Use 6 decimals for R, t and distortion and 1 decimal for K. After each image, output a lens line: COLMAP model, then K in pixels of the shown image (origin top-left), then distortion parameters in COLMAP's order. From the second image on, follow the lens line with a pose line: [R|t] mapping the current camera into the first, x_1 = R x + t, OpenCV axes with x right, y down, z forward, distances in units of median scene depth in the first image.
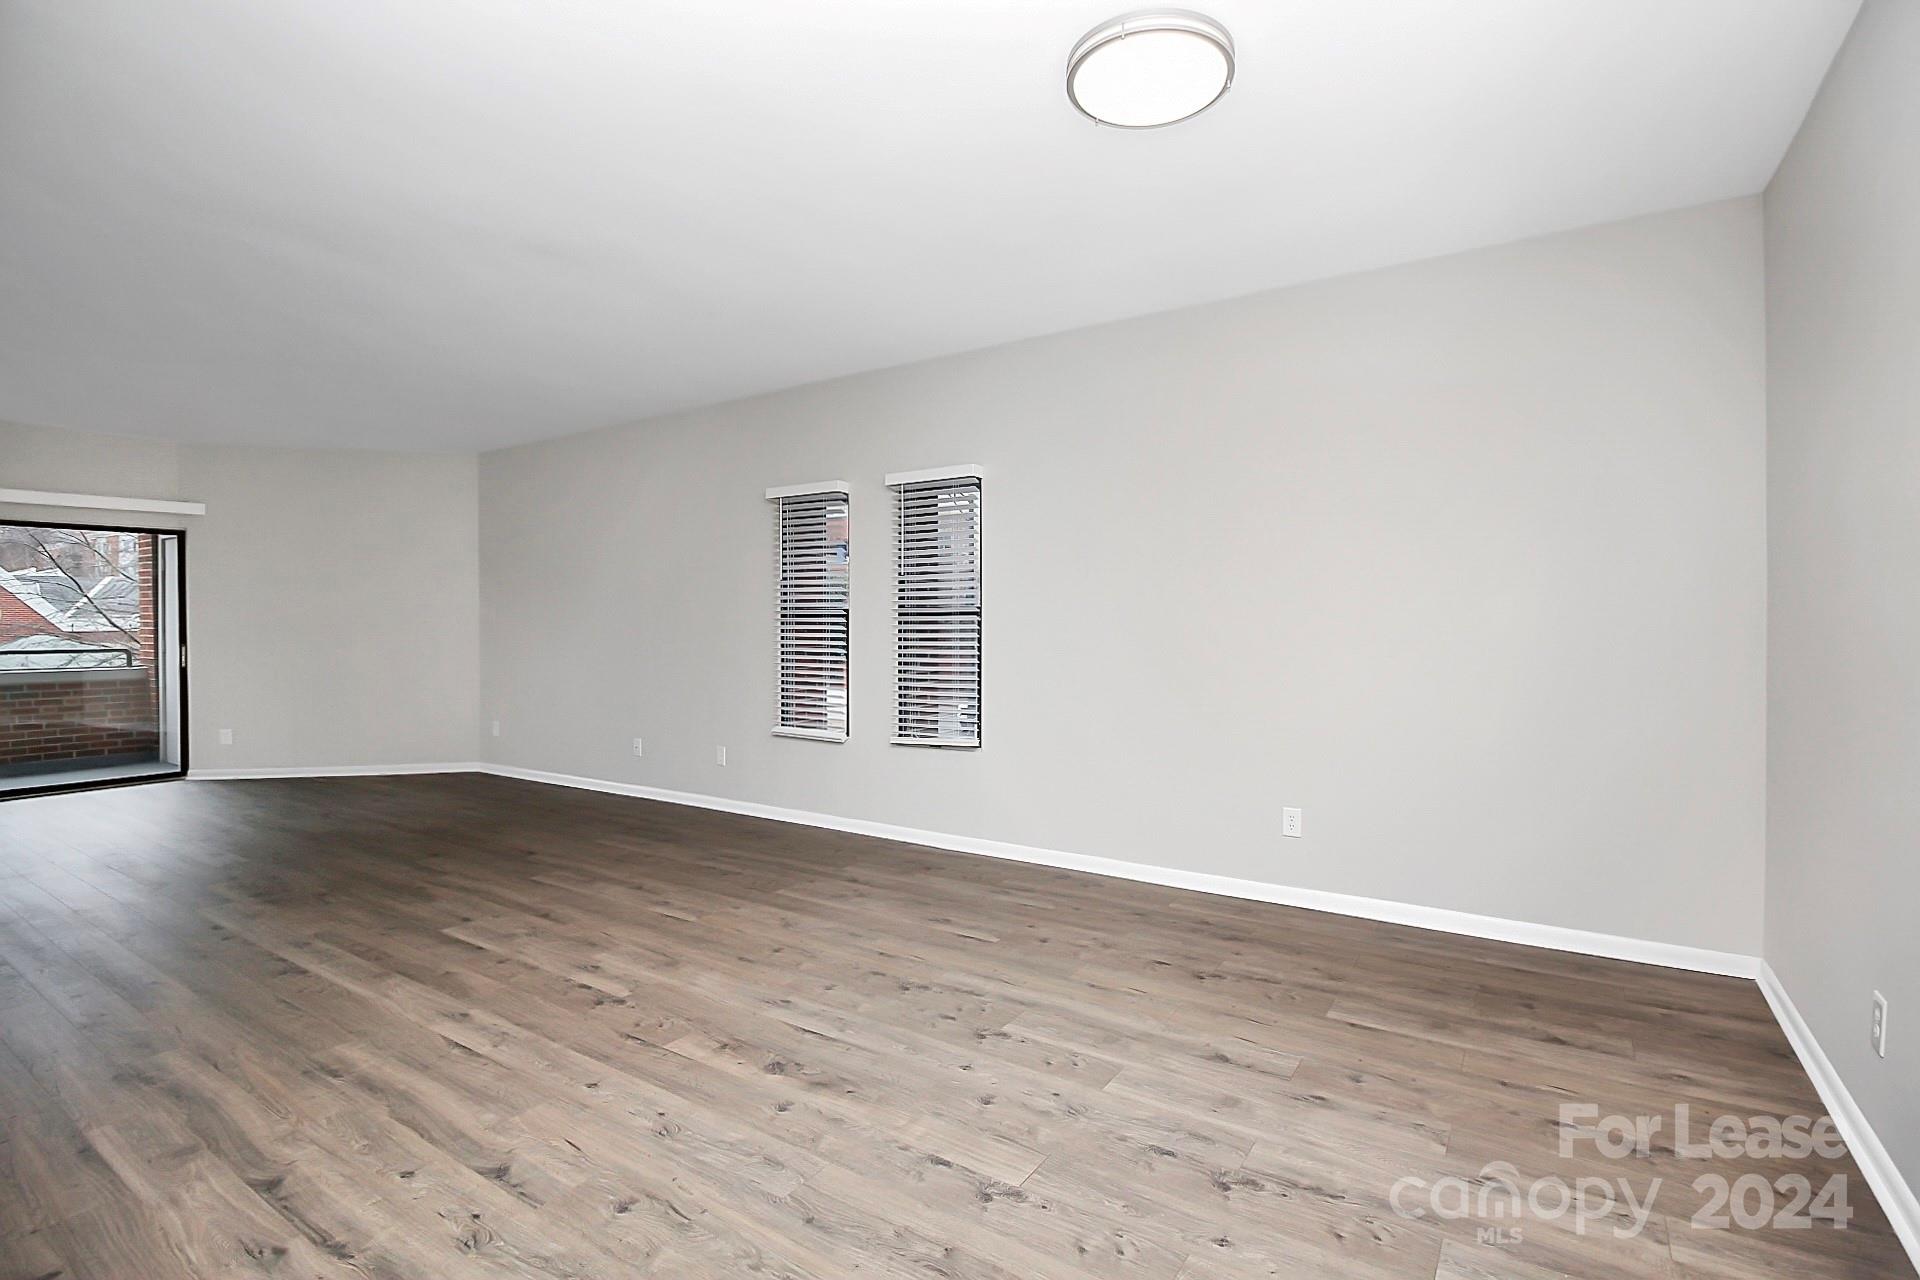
lens RADIAL K [[895.5, 0, 967.2], [0, 895.5, 627.9], [0, 0, 1]] dist [0.001854, -0.012535]
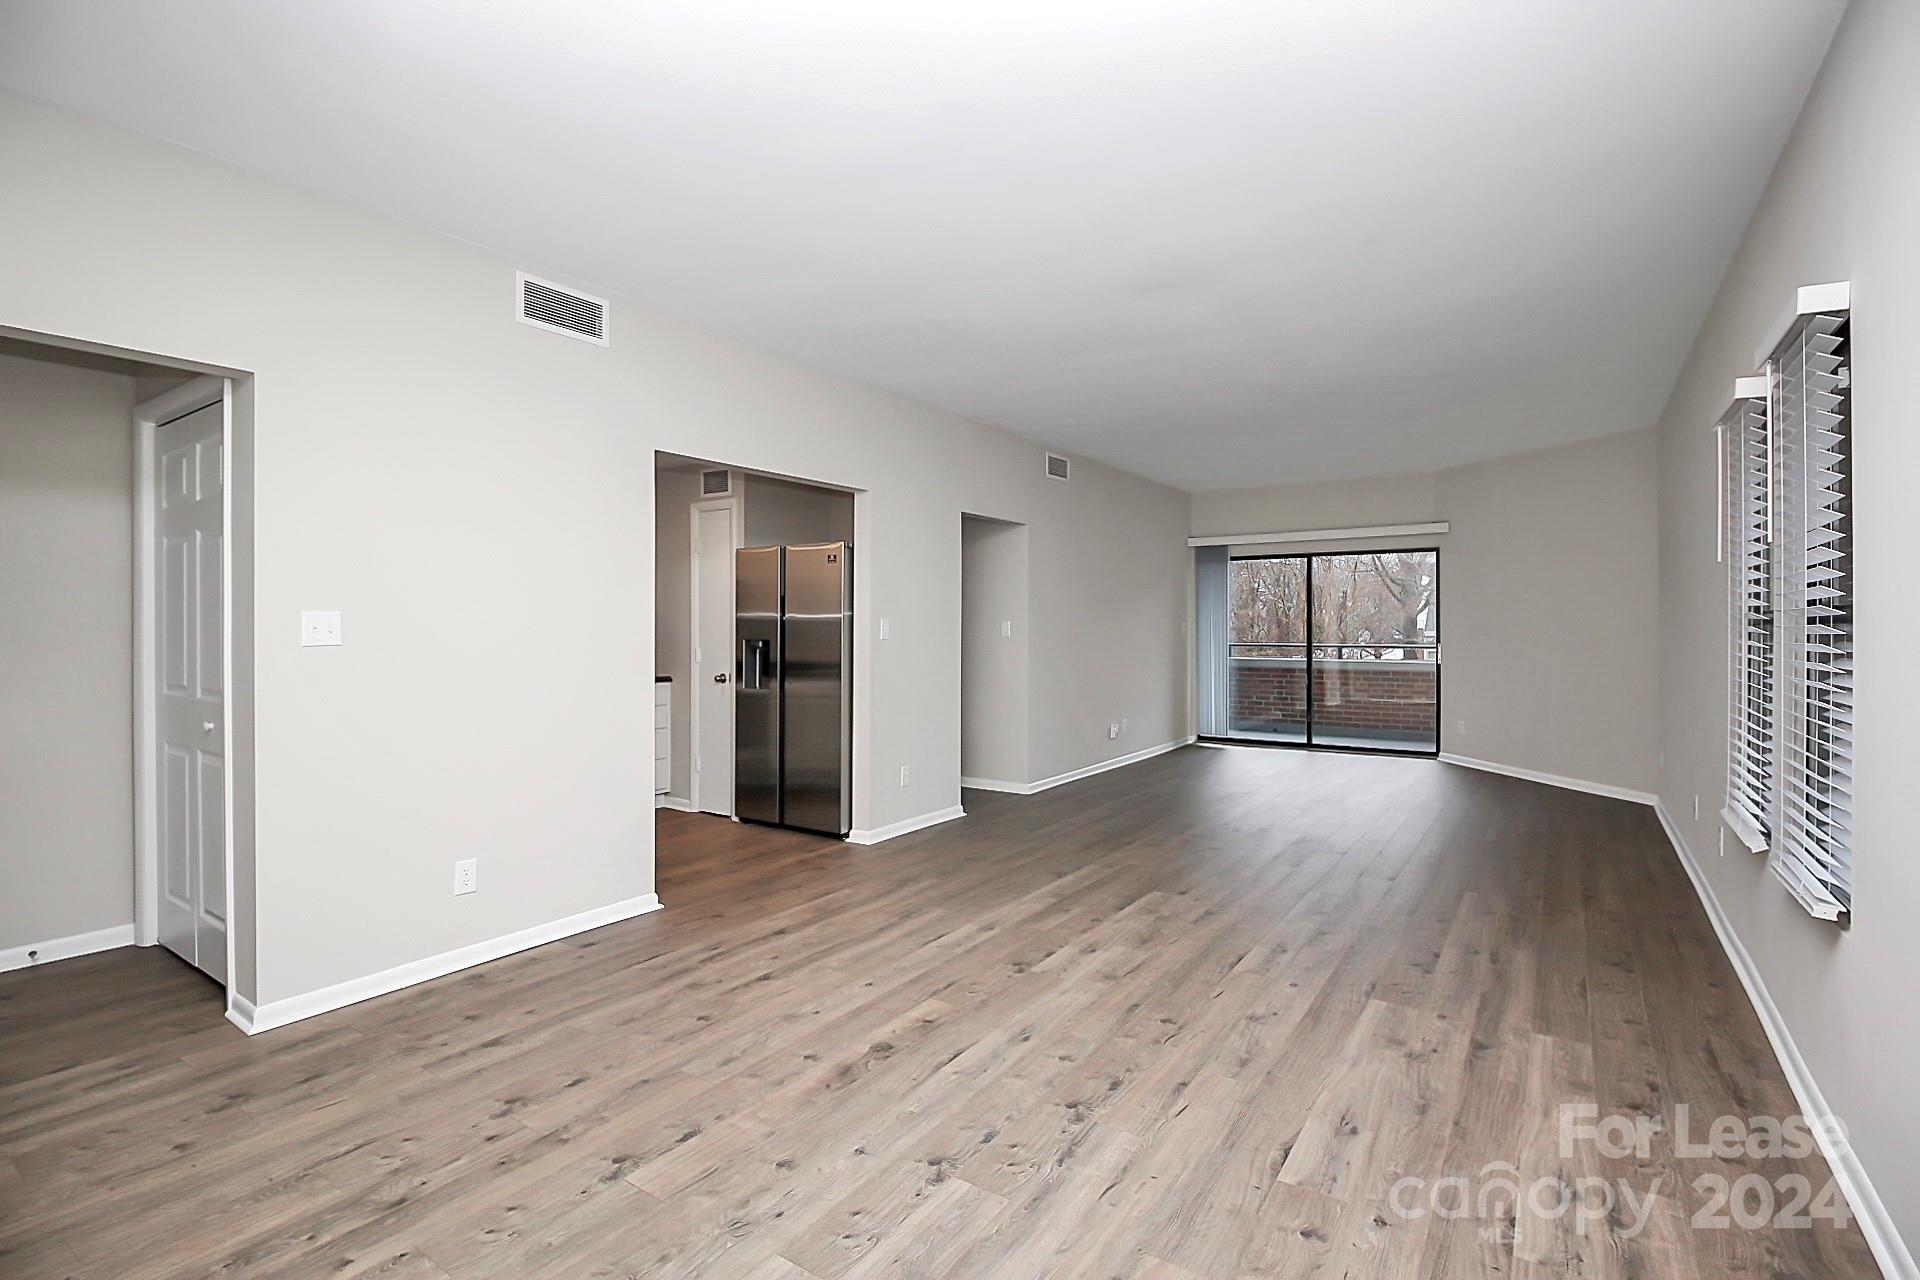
lens RADIAL K [[895.5, 0, 967.2], [0, 895.5, 627.9], [0, 0, 1]] dist [0.001854, -0.012535]
pose [[-0.007133, 0.007610, -0.999946, 0.676495], [-0.004873, 0.999959, 0.007645, -0.019603], [0.999963, 0.004927, -0.007096, 0.867253]]
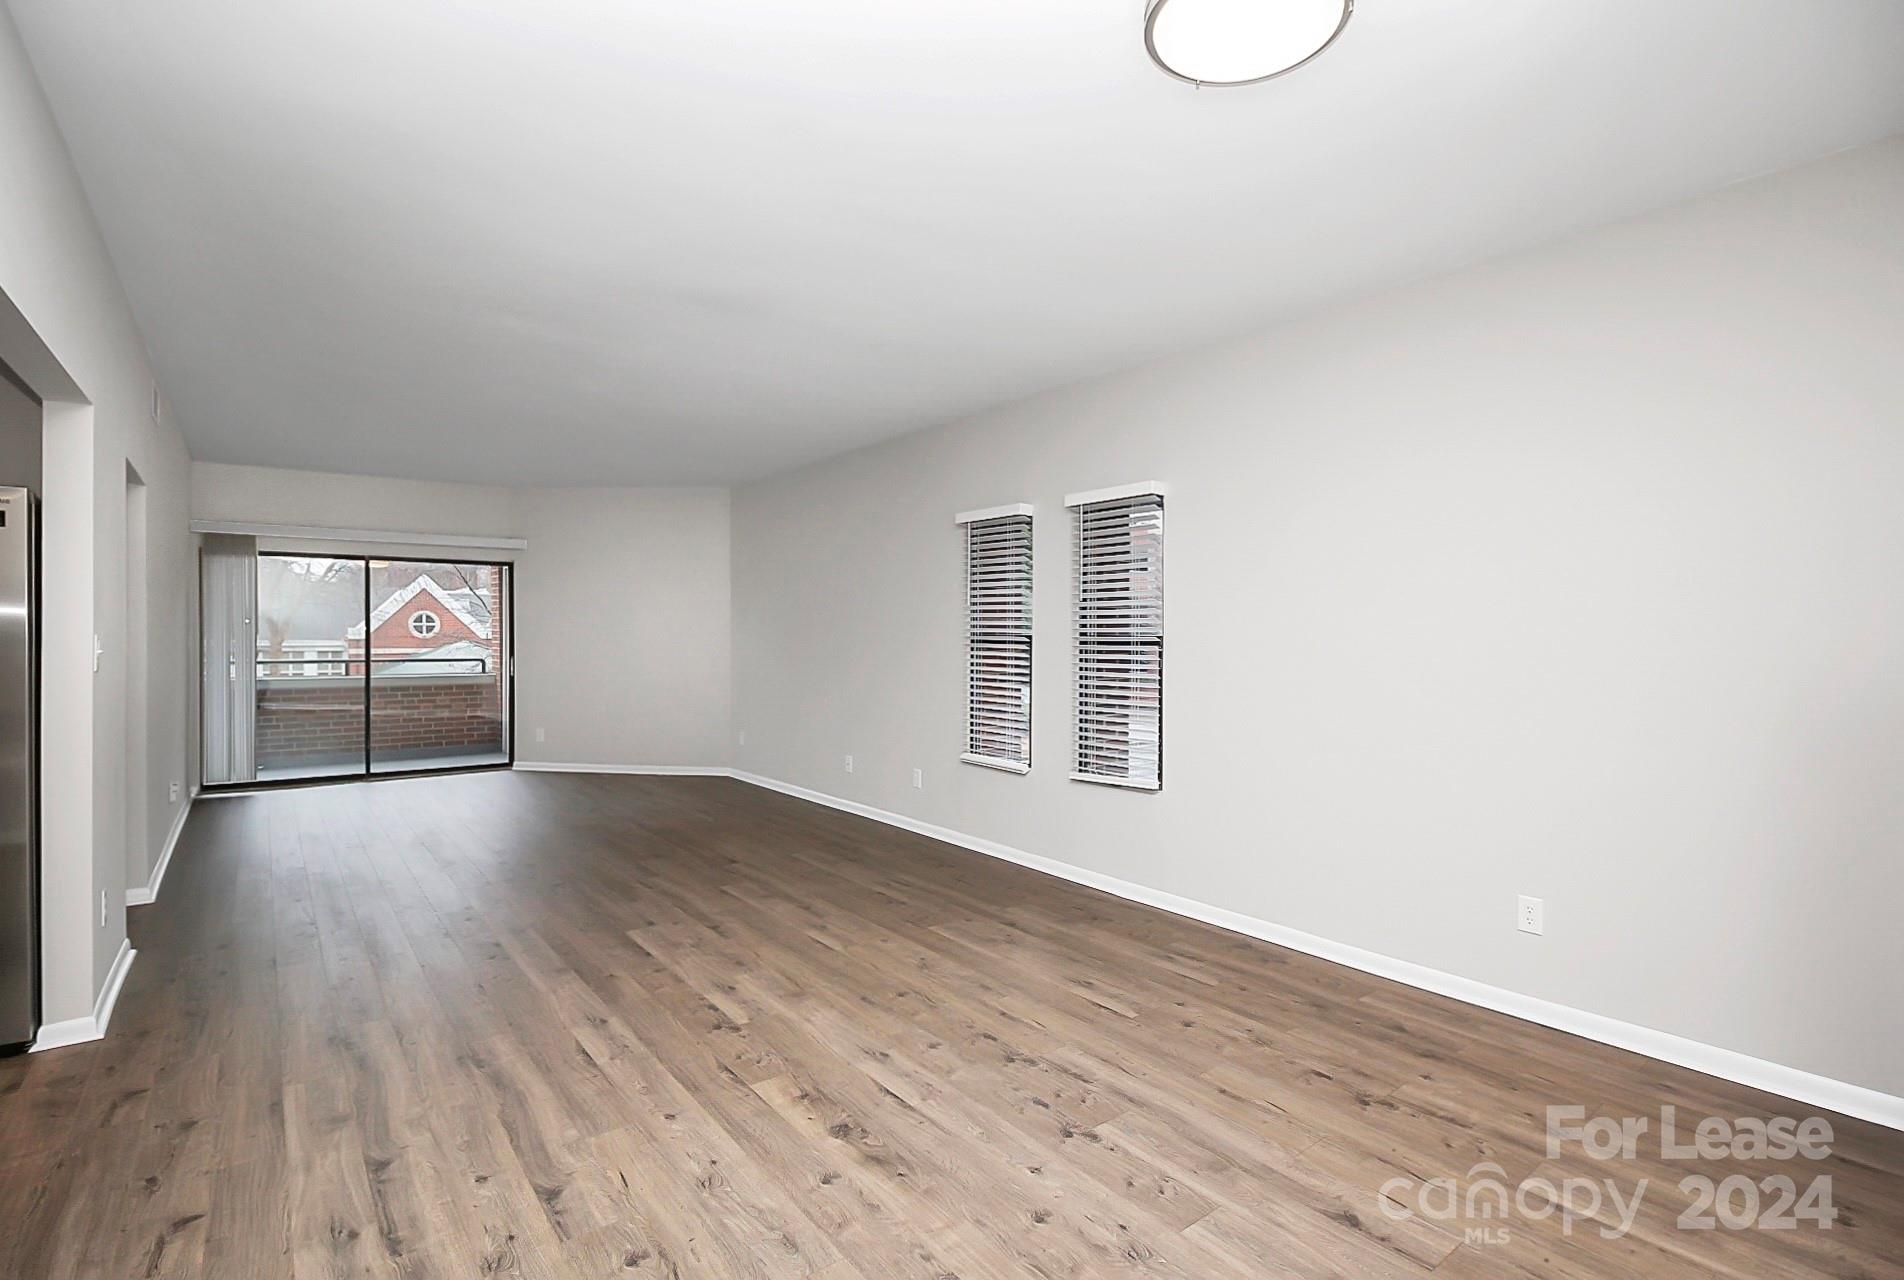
lens RADIAL K [[895.9, 0, 949.9], [0, 895.9, 636.1], [0, 0, 1]] dist [0.001343, -0.013054]
pose [[0.946559, 0.009332, -0.322397, 0.157245], [-0.010481, 0.999943, -0.001828, -0.030044], [0.322362, 0.005109, 0.946603, 0.098879]]
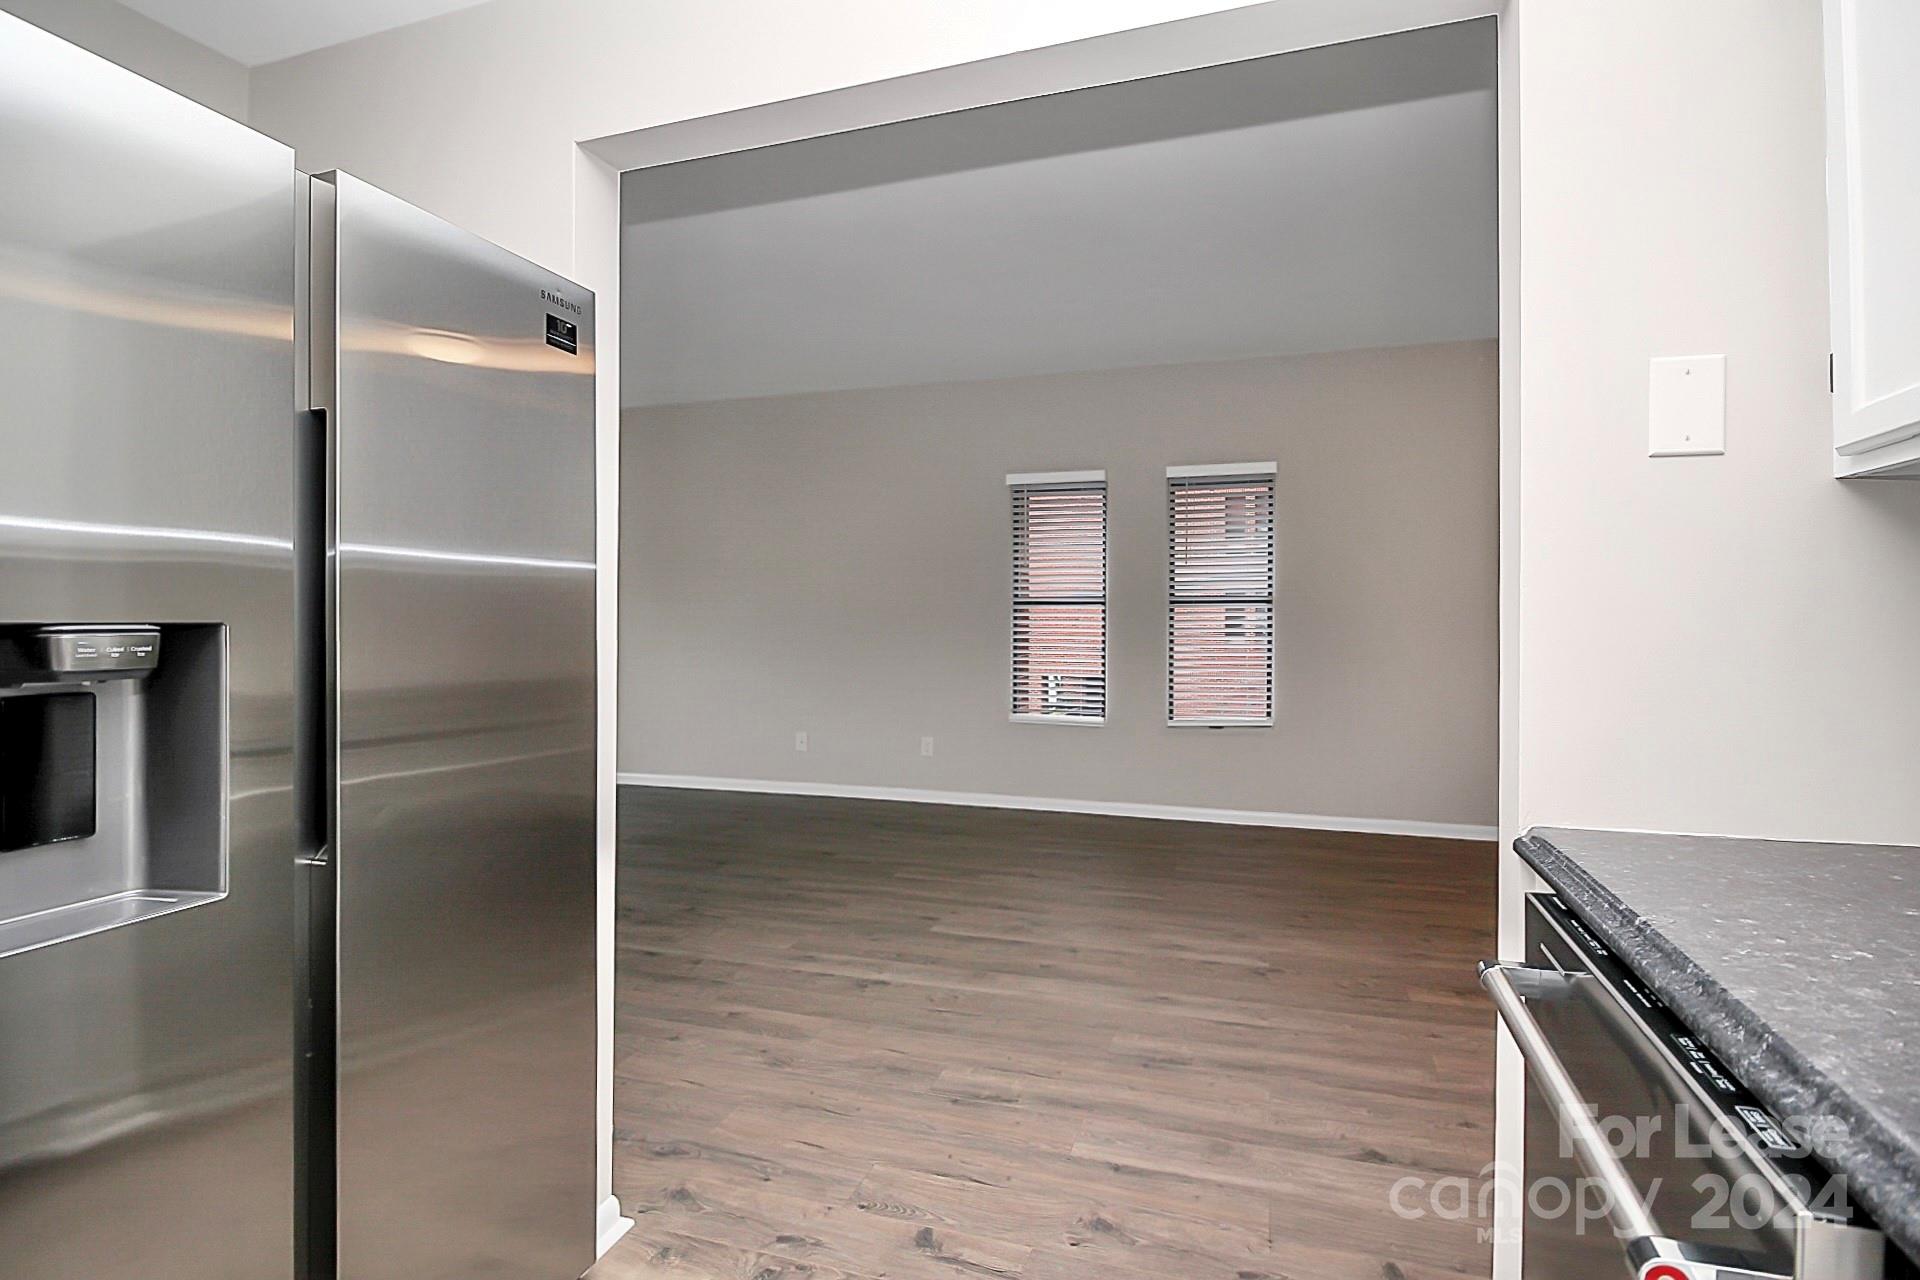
lens RADIAL K [[932.2, 0, 979.9], [0, 932.2, 634.9], [0, 0, 1]] dist [-0.001255, -0.000258]
pose [[0.962200, 0.000495, 0.272345, -0.908752], [-0.003546, 0.999936, 0.010709, 0.033866], [-0.272322, -0.011270, 0.962140, 0.094722]]
